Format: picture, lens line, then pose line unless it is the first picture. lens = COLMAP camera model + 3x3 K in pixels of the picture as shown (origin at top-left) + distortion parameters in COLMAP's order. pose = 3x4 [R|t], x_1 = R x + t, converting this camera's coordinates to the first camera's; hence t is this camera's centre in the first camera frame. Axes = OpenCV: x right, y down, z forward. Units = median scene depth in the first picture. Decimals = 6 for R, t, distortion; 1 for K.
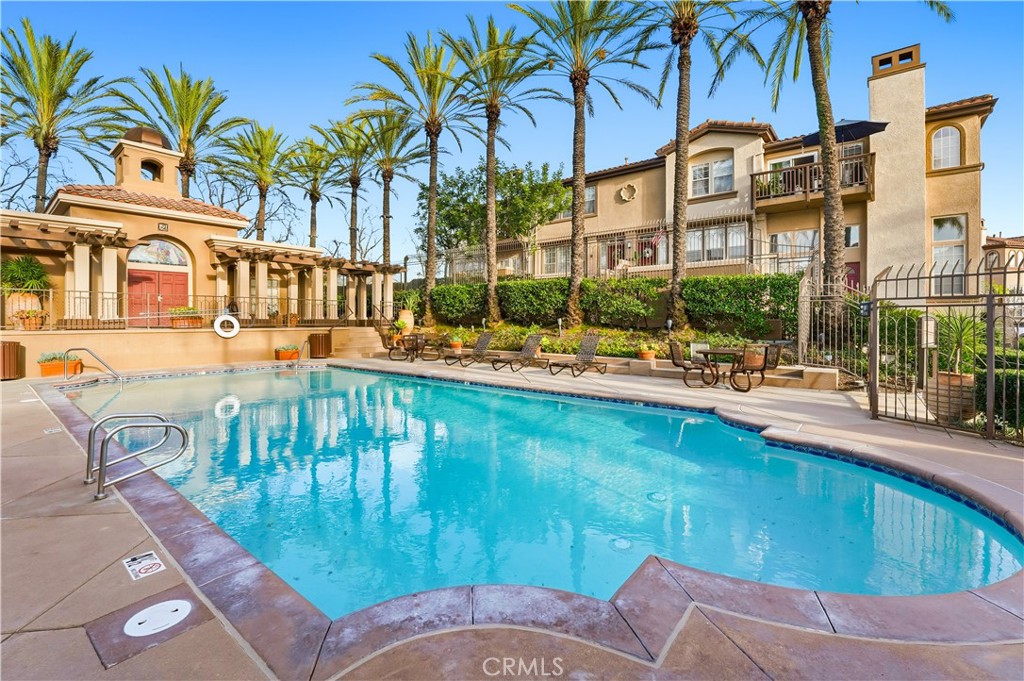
lens RADIAL K [[444.7, 0, 511.8], [0, 444.7, 323.7], [0, 0, 1]] dist [-0.027912, 0.000023]
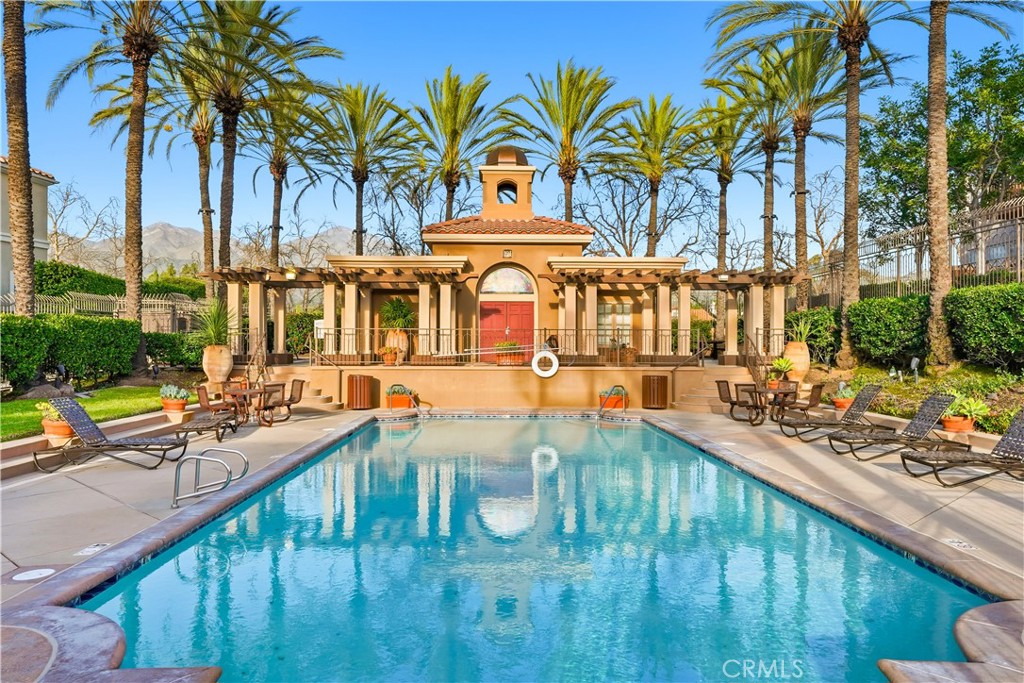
lens RADIAL K [[673.0, 0, 512.0], [0, 673.0, 341.5], [0, 0, 1]] dist [0.006957, 0.000436]
pose [[0.648422, -0.001701, -0.761280, 0.263125], [-0.008067, 0.999926, -0.009105, -0.021960], [0.761239, 0.012045, 0.648360, 0.080735]]
